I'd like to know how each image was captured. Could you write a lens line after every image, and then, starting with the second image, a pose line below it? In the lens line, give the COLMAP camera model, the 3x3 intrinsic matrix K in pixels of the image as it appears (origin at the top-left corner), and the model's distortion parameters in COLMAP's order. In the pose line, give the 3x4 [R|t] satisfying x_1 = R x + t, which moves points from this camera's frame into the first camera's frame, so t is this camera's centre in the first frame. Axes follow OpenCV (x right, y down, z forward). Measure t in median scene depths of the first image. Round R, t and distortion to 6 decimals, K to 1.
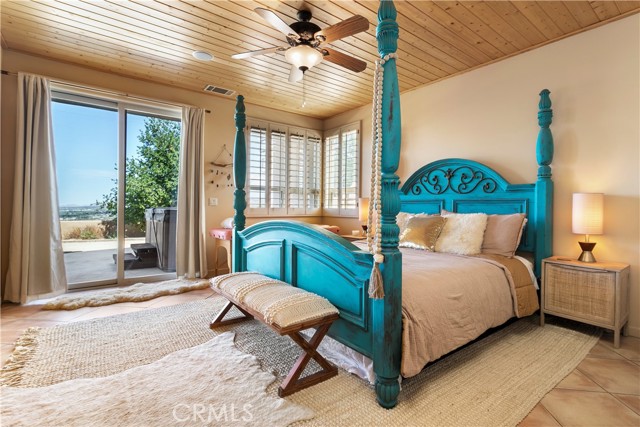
lens RADIAL K [[299.9, 0, 320.0], [0, 299.9, 213.5], [0, 0, 1]] dist [-0.002311, -0.000339]
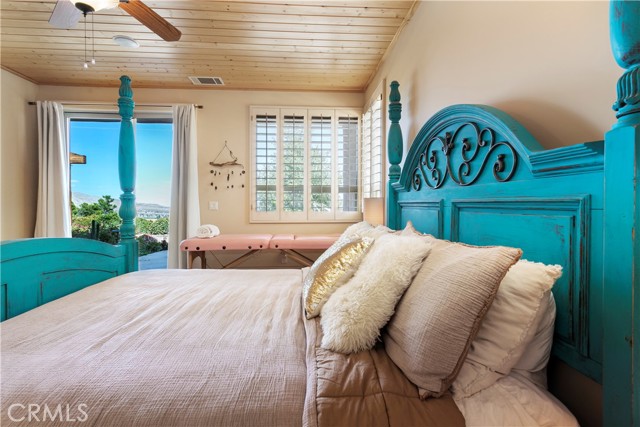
lens RADIAL K [[299.9, 0, 320.0], [0, 299.9, 213.5], [0, 0, 1]] dist [-0.002311, -0.000339]
pose [[0.846503, 0.004752, -0.532362, 0.511724], [0.000463, 0.999953, 0.009661, -0.030656], [0.532383, -0.008424, 0.846461, 0.510726]]
